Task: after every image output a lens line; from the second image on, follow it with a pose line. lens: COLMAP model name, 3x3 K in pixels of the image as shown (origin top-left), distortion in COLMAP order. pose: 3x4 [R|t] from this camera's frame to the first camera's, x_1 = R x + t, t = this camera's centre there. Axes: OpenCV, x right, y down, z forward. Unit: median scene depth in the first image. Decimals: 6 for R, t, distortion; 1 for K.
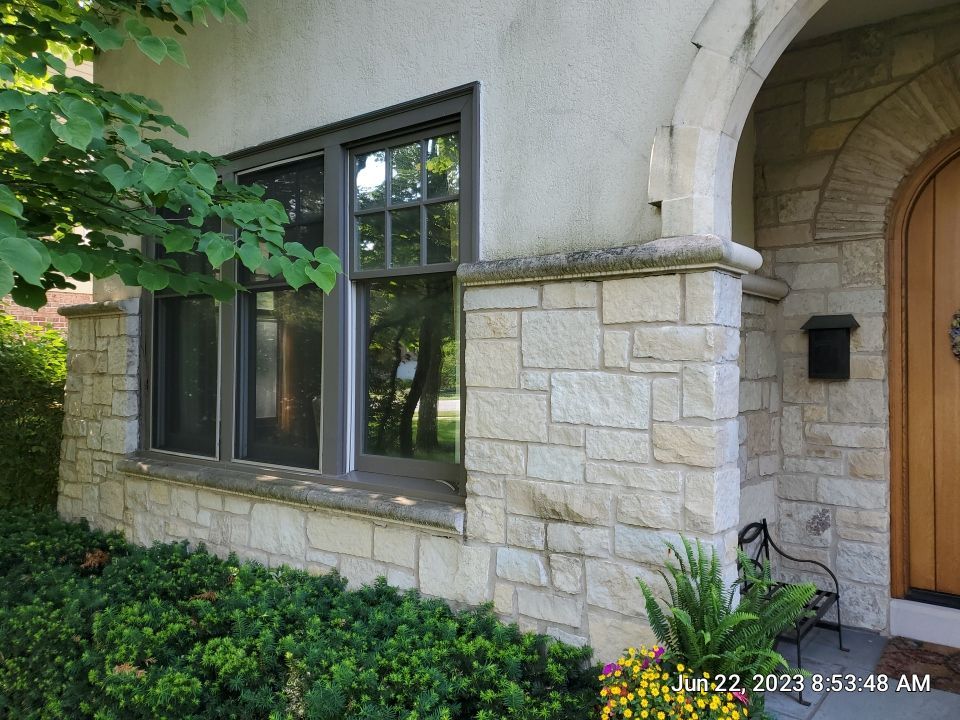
lens RADIAL K [[754.2, 0, 480.3], [0, 754.2, 339.7], [0, 0, 1]] dist [0.037238, -0.008451]
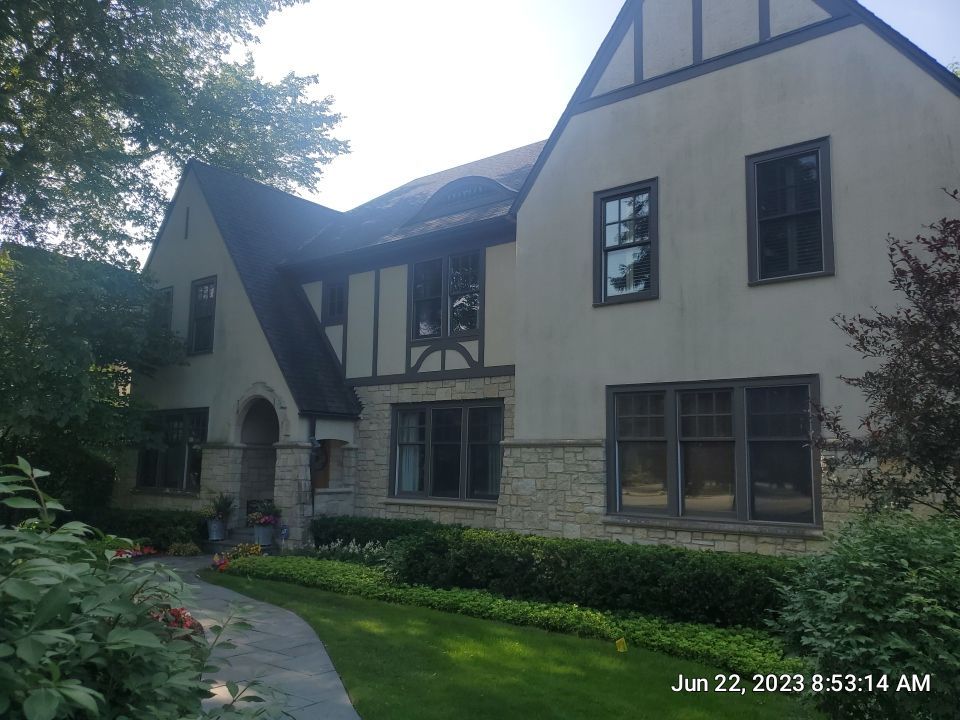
lens RADIAL K [[722.5, 0, 520.8], [0, 722.5, 364.3], [0, 0, 1]] dist [0.012566, -0.076126]
pose [[0.998671, 0.012603, 0.049981, 1.941062], [-0.007516, 0.994889, -0.100699, -0.167477], [-0.050994, 0.100189, 0.993661, -4.129090]]
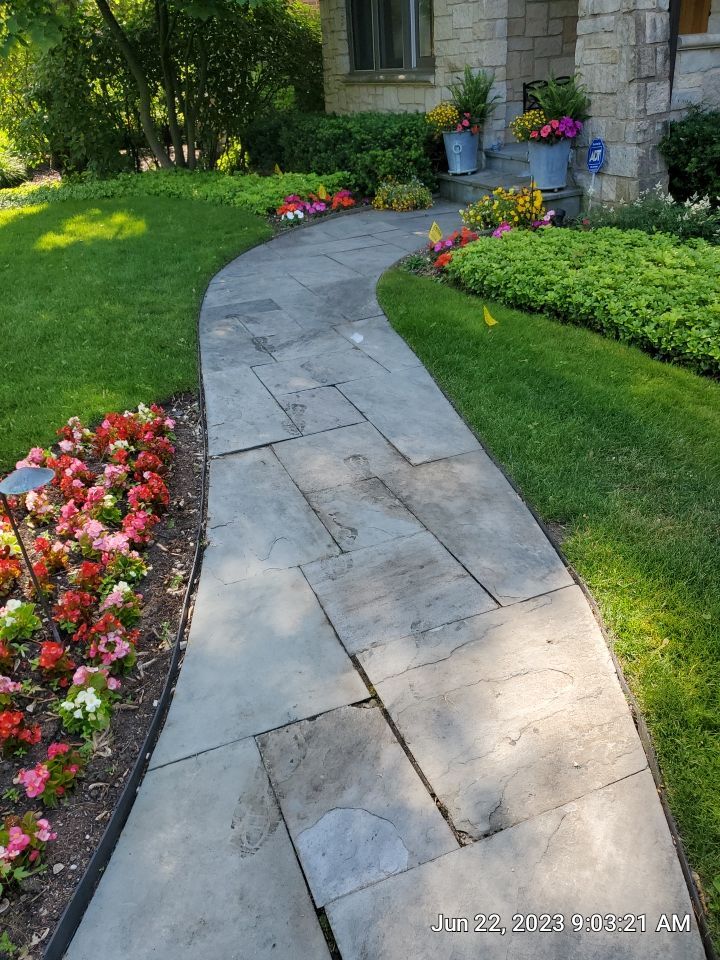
lens RADIAL K [[754.2, 0, 360.0], [0, 754.2, 480.0], [0, 0, 1]] dist [0.037238, -0.008451]
pose [[0.858078, 0.190087, -0.477043, 1.317380], [0.092978, 0.856101, 0.508376, 0.069343], [0.505032, -0.480580, 0.716927, -1.728347]]
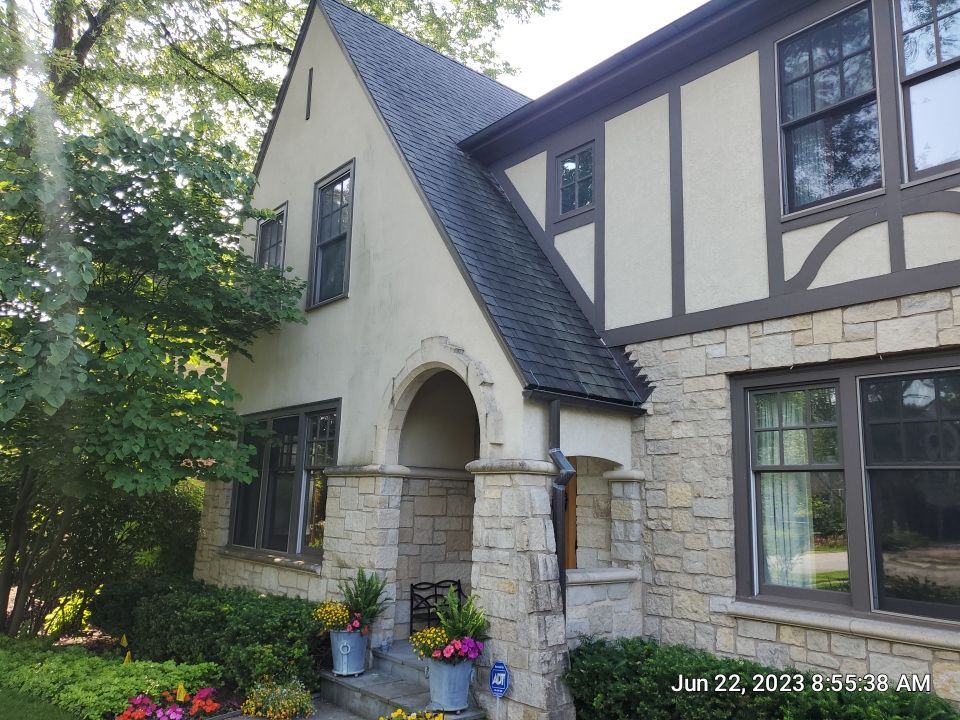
lens RADIAL K [[761.2, 0, 480.0], [0, 761.2, 360.0], [0, 0, 1]] dist [-0.006342, 0.038406]
pose [[0.977235, -0.012236, -0.211808, 1.098255], [-0.021267, 0.987657, -0.155181, -0.074195], [0.211093, 0.156152, 0.964913, -1.534965]]
